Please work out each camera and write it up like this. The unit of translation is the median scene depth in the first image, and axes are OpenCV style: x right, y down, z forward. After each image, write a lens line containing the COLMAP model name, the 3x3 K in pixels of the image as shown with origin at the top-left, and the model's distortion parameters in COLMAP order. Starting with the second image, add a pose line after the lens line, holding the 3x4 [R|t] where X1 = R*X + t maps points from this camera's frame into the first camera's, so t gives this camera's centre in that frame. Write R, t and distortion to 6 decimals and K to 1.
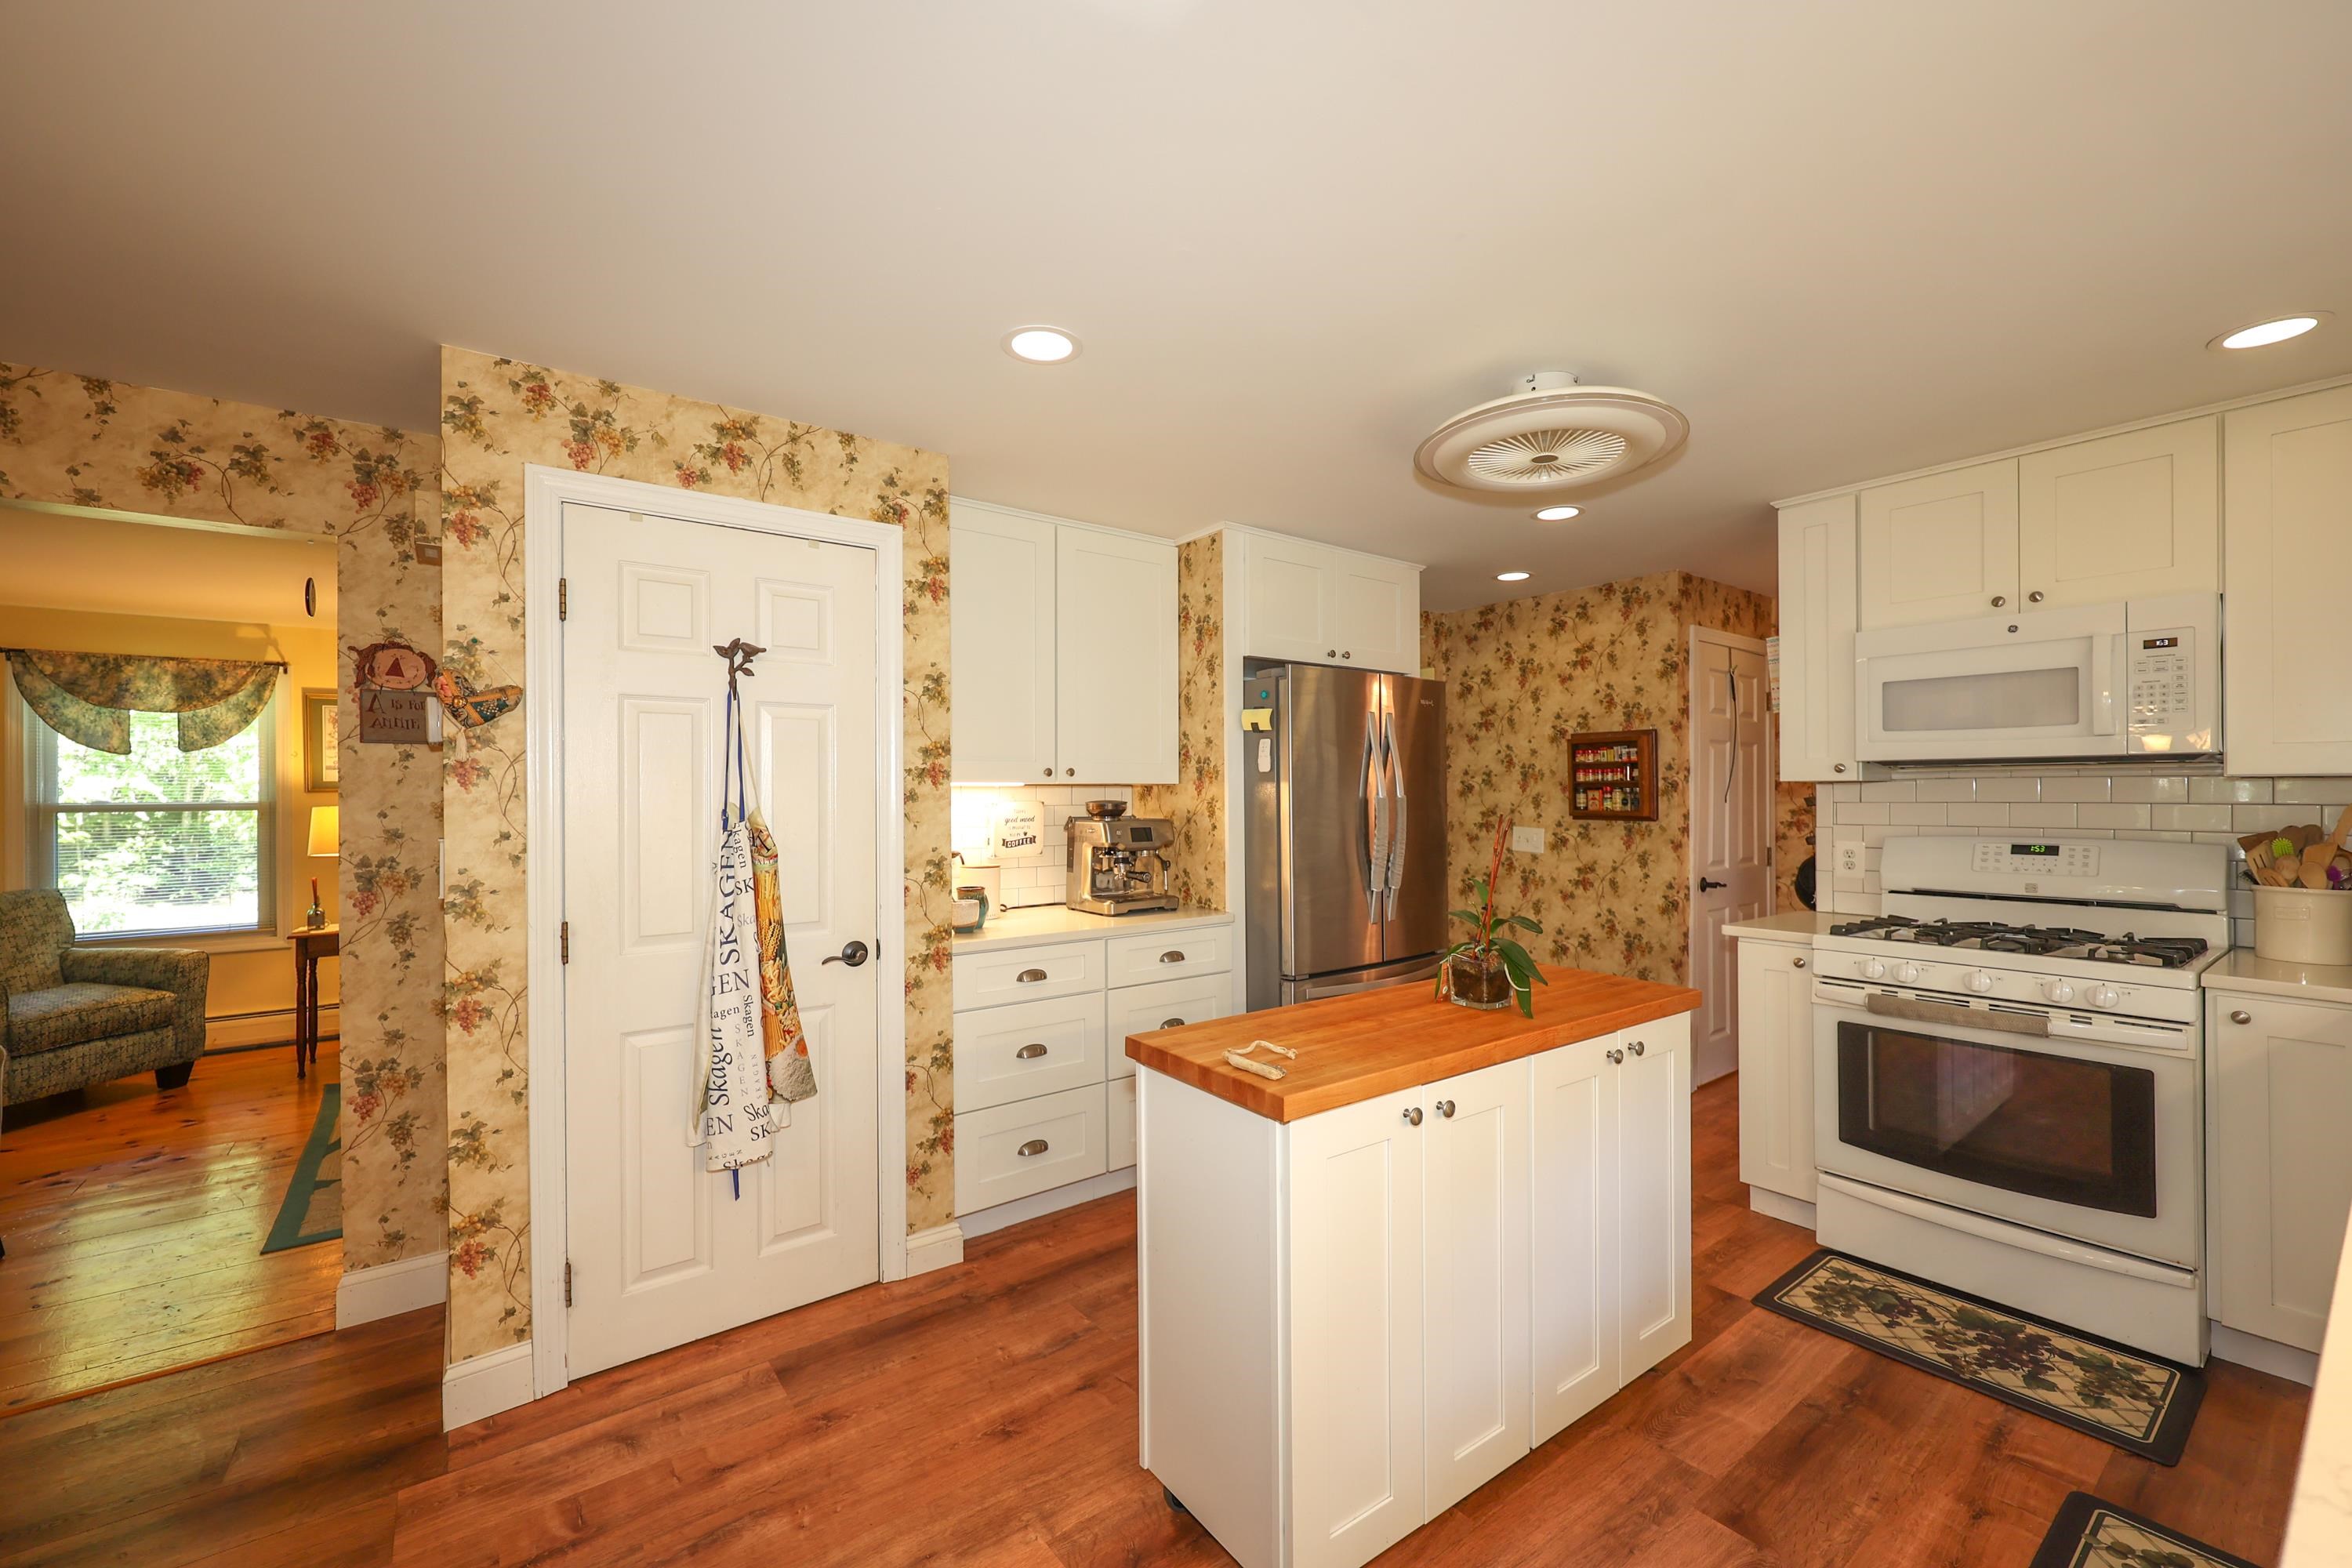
lens RADIAL K [[942.1, 0, 1190.4], [0, 942.1, 788.9], [0, 0, 1]] dist [0.000397, -0.000470]
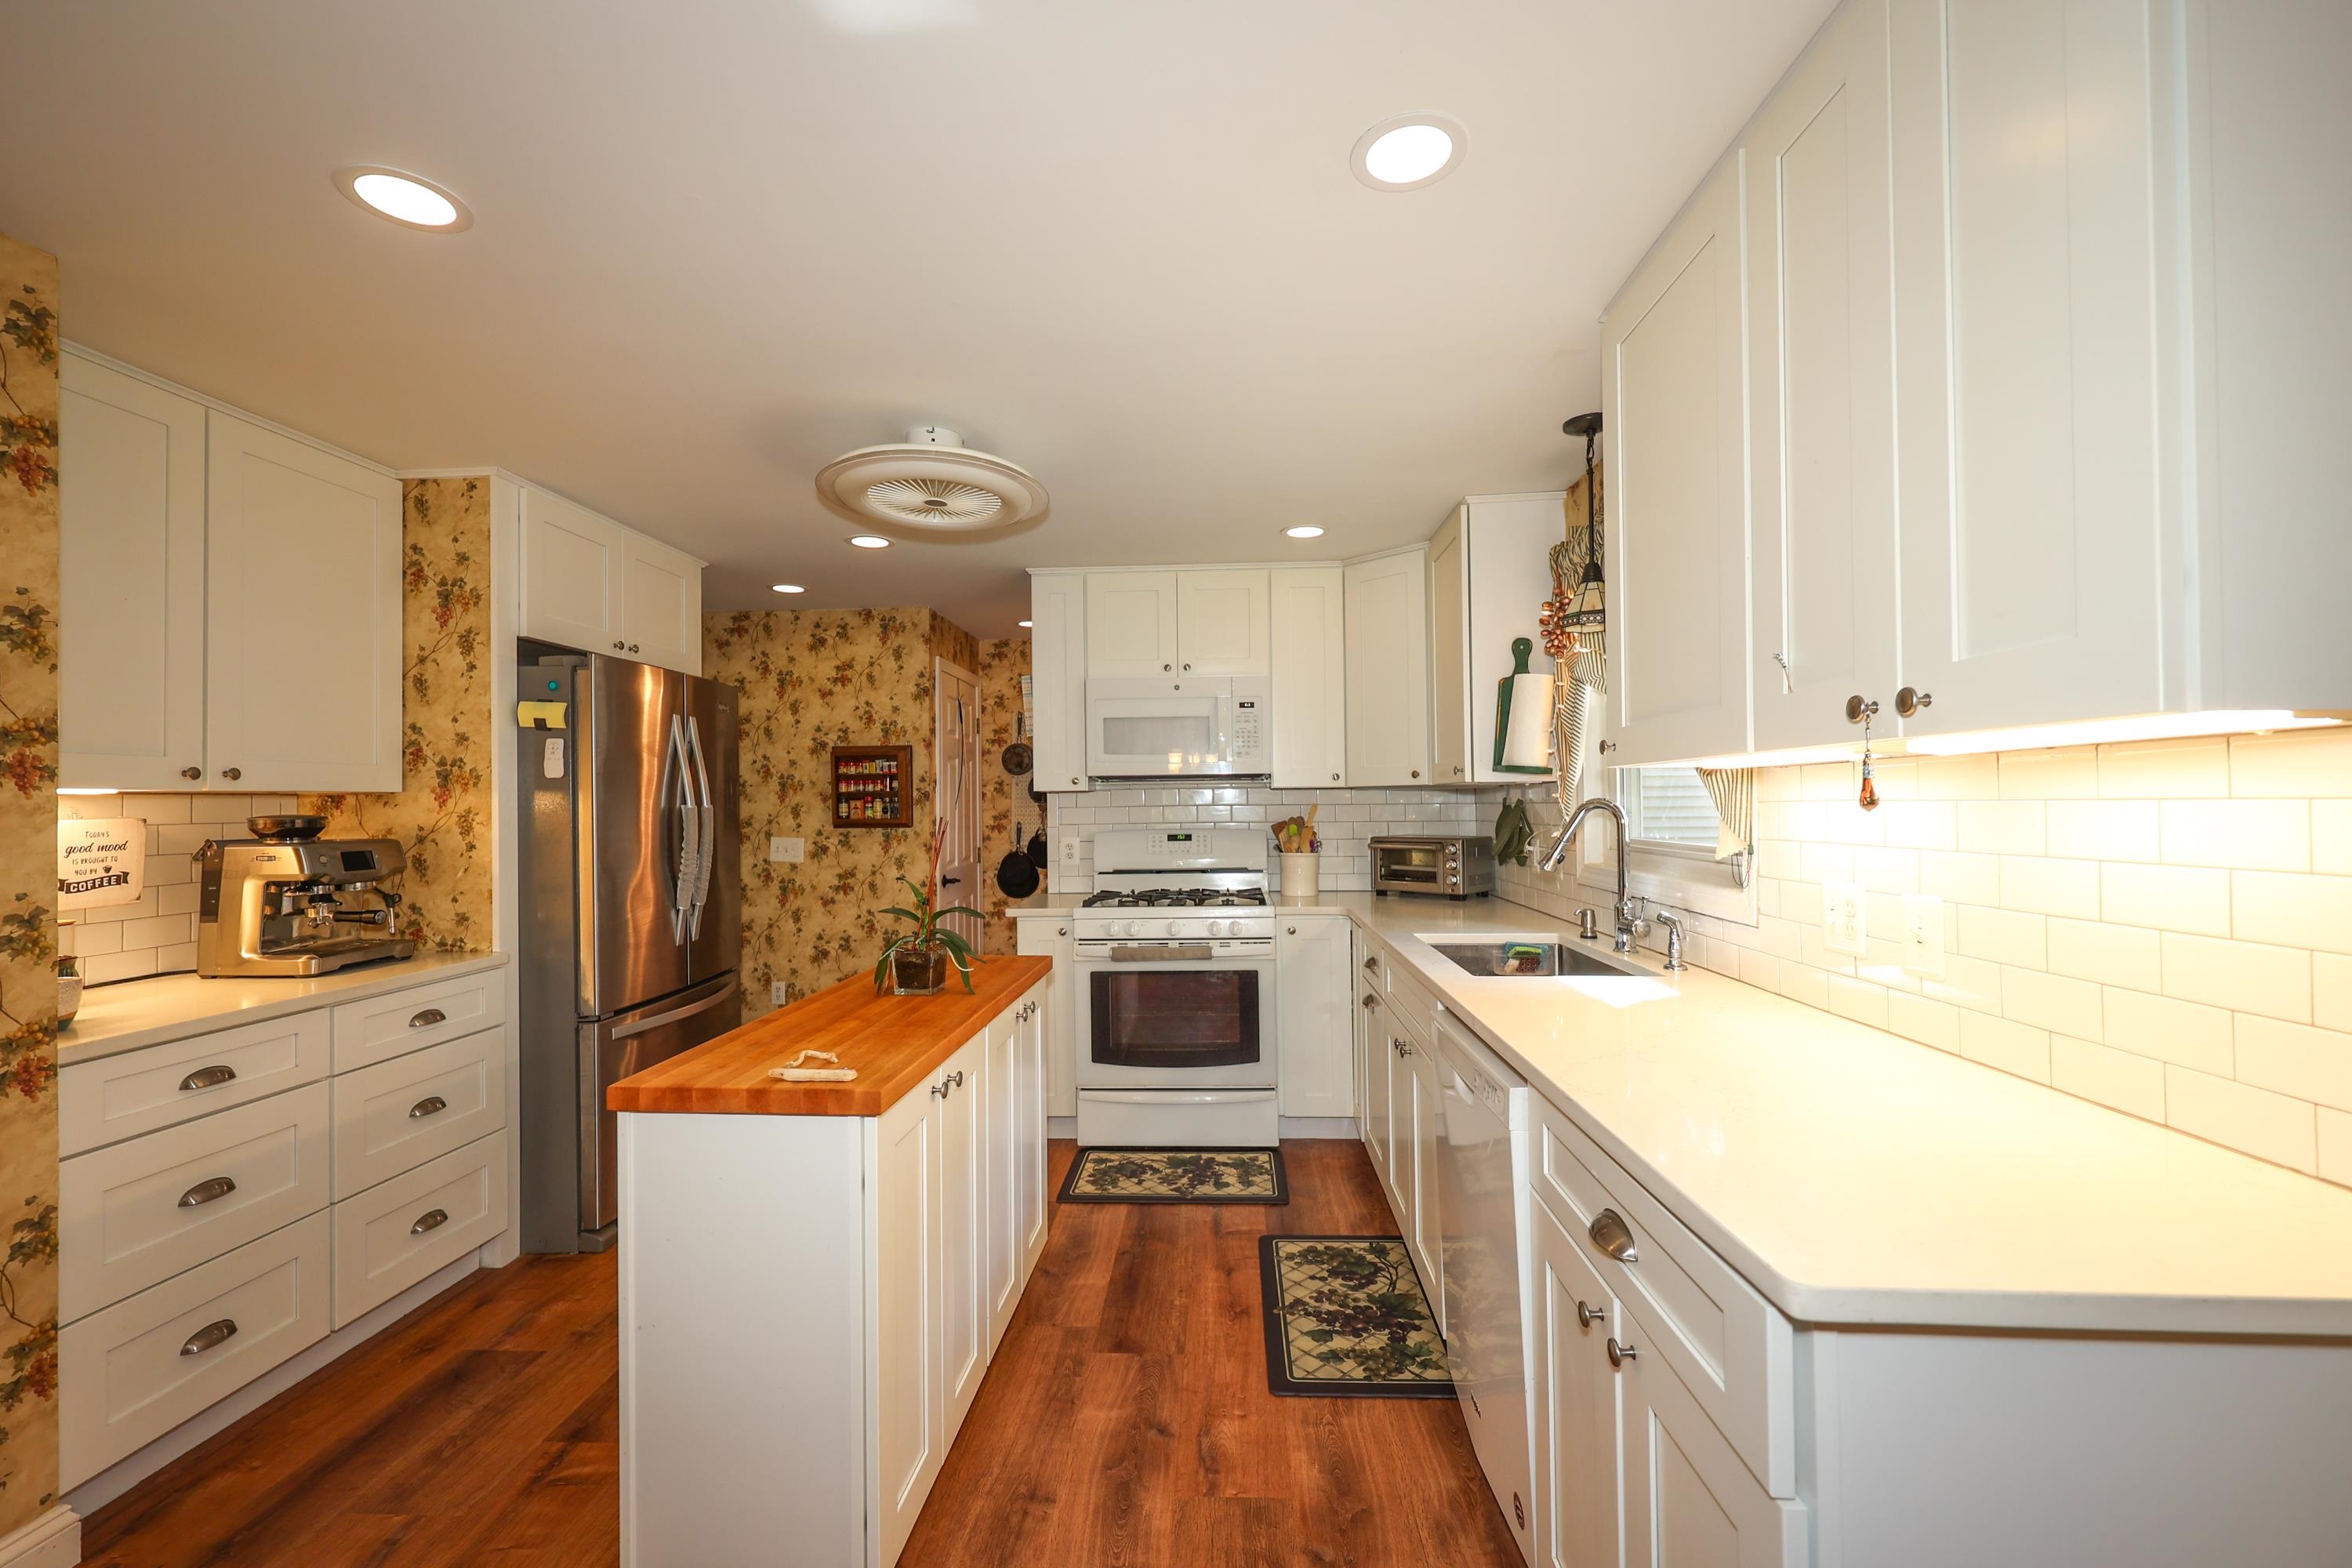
lens RADIAL K [[942.1, 0, 1183.1], [0, 942.1, 783.5], [0, 0, 1]] dist [0.000397, -0.000470]
pose [[0.647316, 0.009616, 0.762161, -0.230079], [0.006405, 0.999816, -0.018054, 0.006694], [-0.762195, 0.016569, 0.647135, 0.038262]]
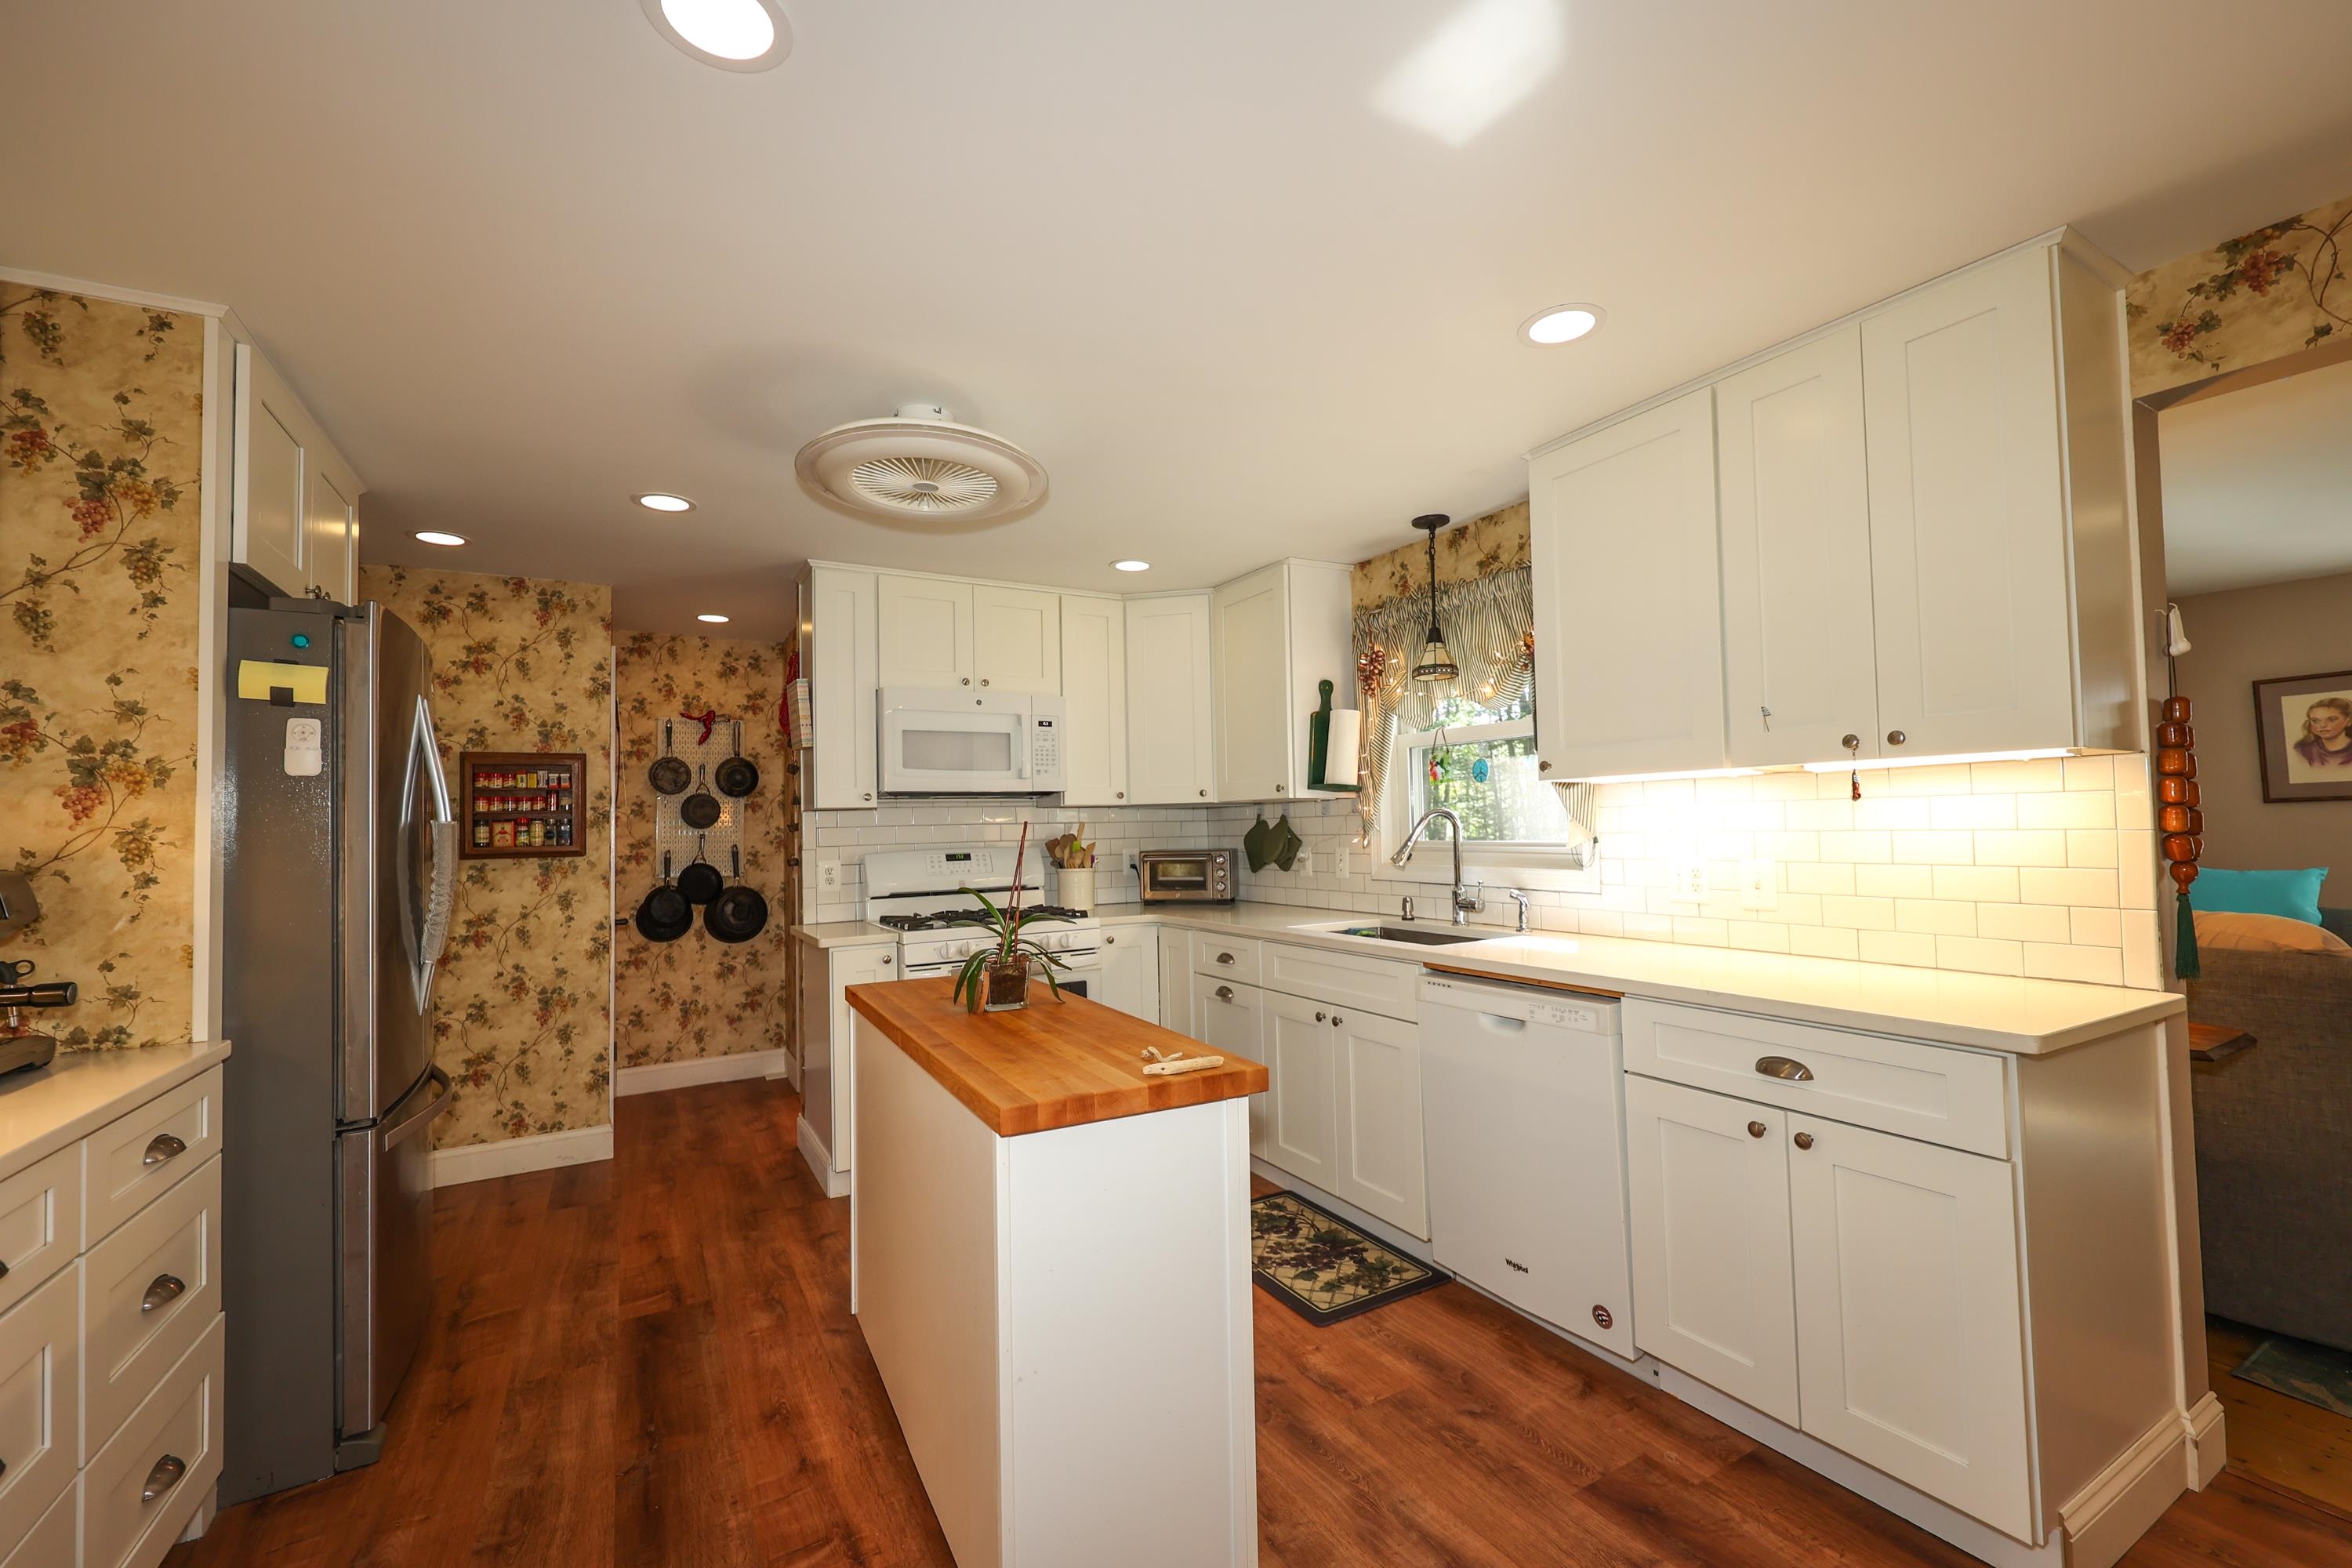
lens RADIAL K [[942.1, 0, 1197.0], [0, 942.1, 785.3], [0, 0, 1]] dist [0.000397, -0.000470]
pose [[0.133686, 0.042232, 0.990124, -0.482296], [0.016460, 0.998859, -0.044827, 0.025668], [-0.990887, 0.022290, 0.132838, 0.452458]]
